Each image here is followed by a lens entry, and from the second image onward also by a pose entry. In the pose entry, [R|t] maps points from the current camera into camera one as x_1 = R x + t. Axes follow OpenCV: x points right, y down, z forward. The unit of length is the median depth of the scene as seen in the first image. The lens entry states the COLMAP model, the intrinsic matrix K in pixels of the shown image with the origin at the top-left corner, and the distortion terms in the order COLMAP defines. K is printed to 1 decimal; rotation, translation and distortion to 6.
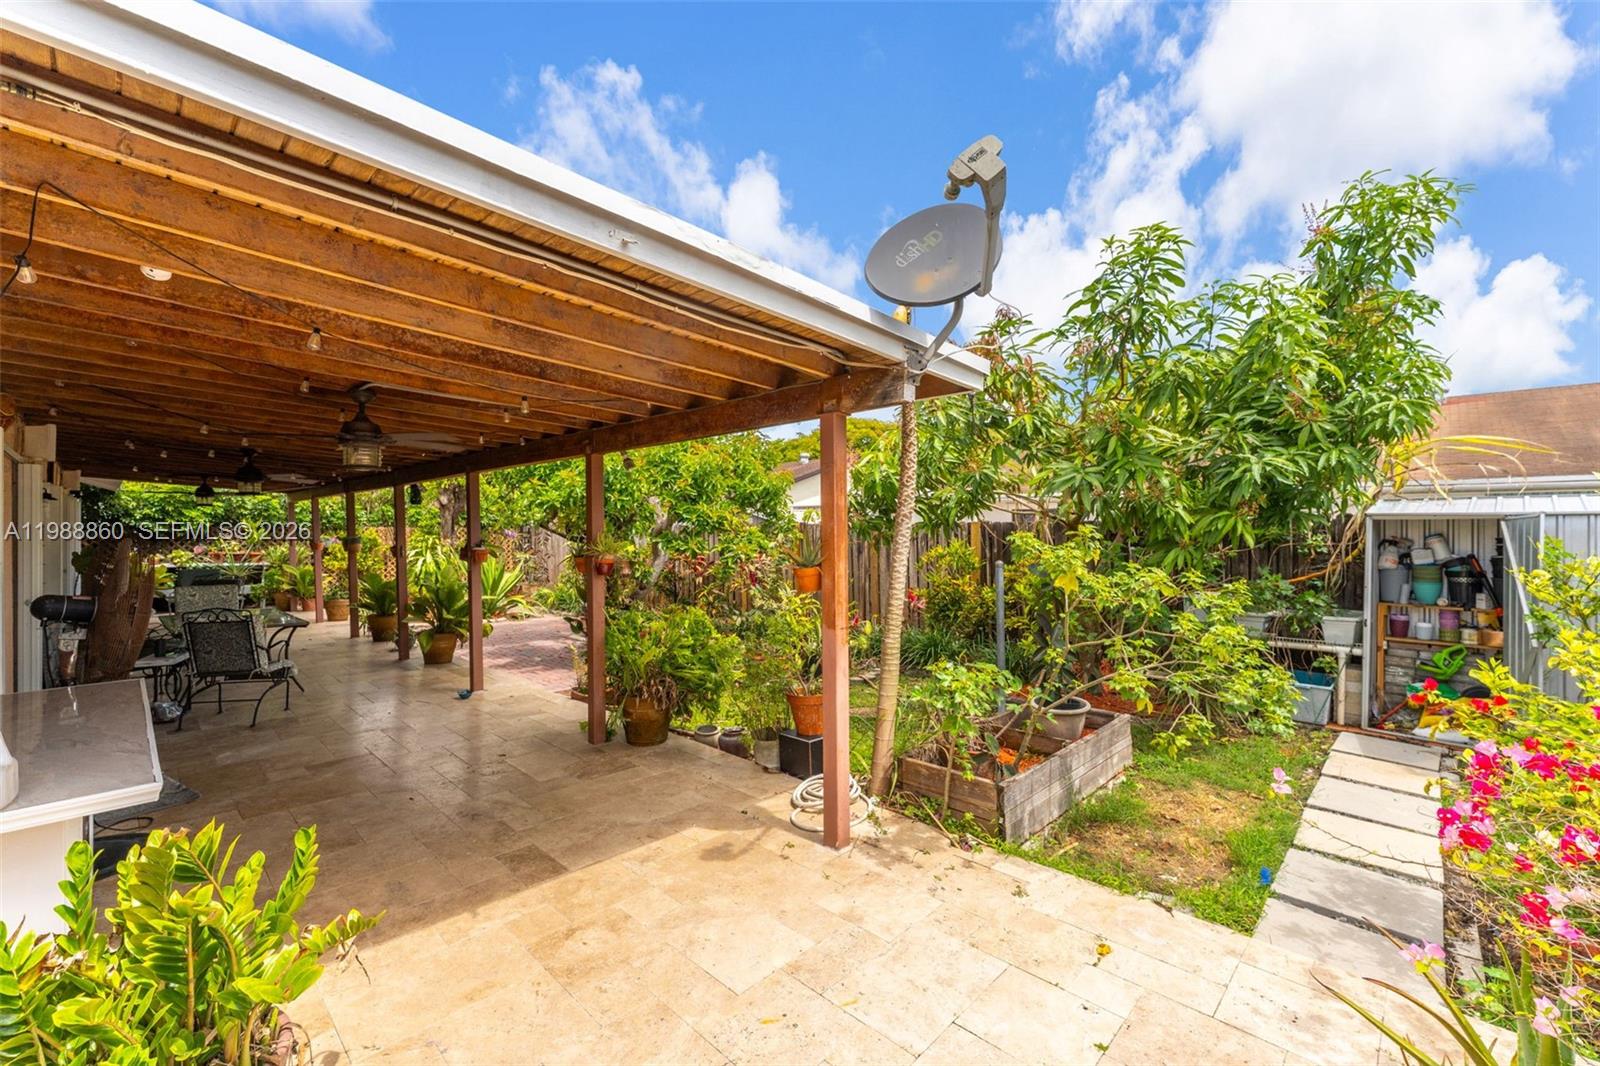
lens RADIAL K [[663.1, 0, 796.9], [0, 663.1, 530.7], [0, 0, 1]] dist [-0.002856, 0.000048]
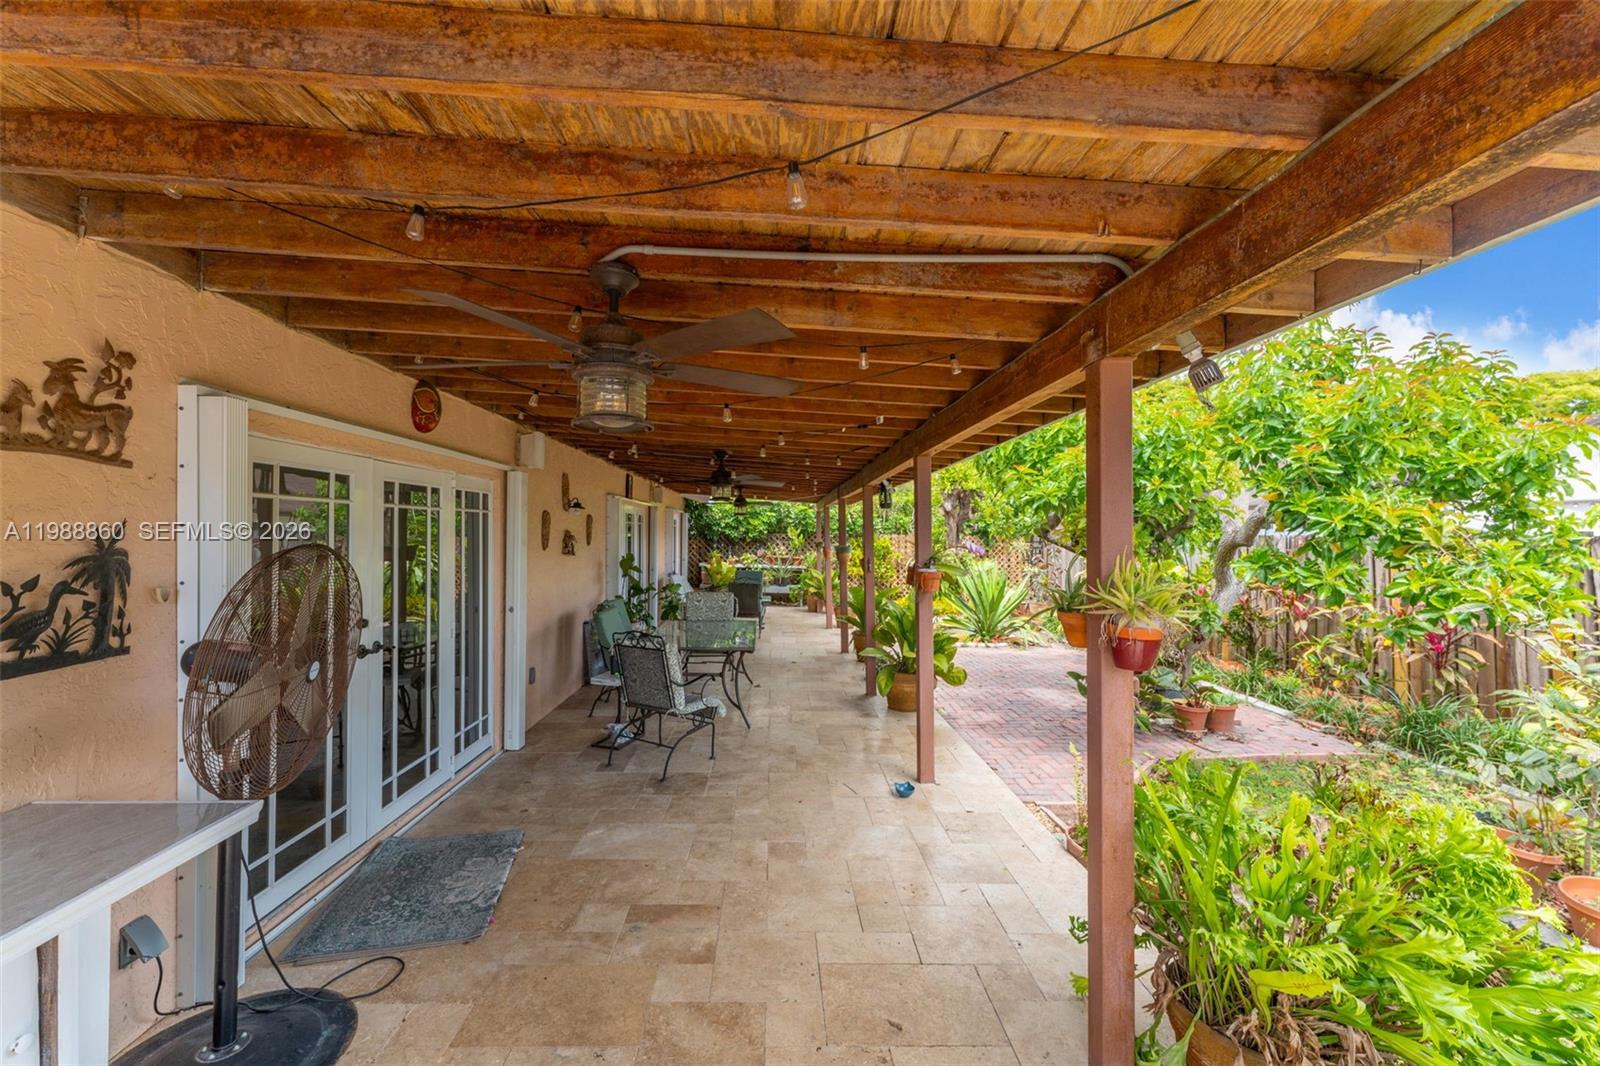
lens RADIAL K [[663.1, 0, 793.5], [0, 663.1, 534.5], [0, 0, 1]] dist [-0.002856, 0.000048]
pose [[0.727424, 0.005145, -0.686169, -0.100500], [-0.009393, 0.999953, -0.002460, -0.004301], [0.686124, 0.008234, 0.727438, 0.344707]]
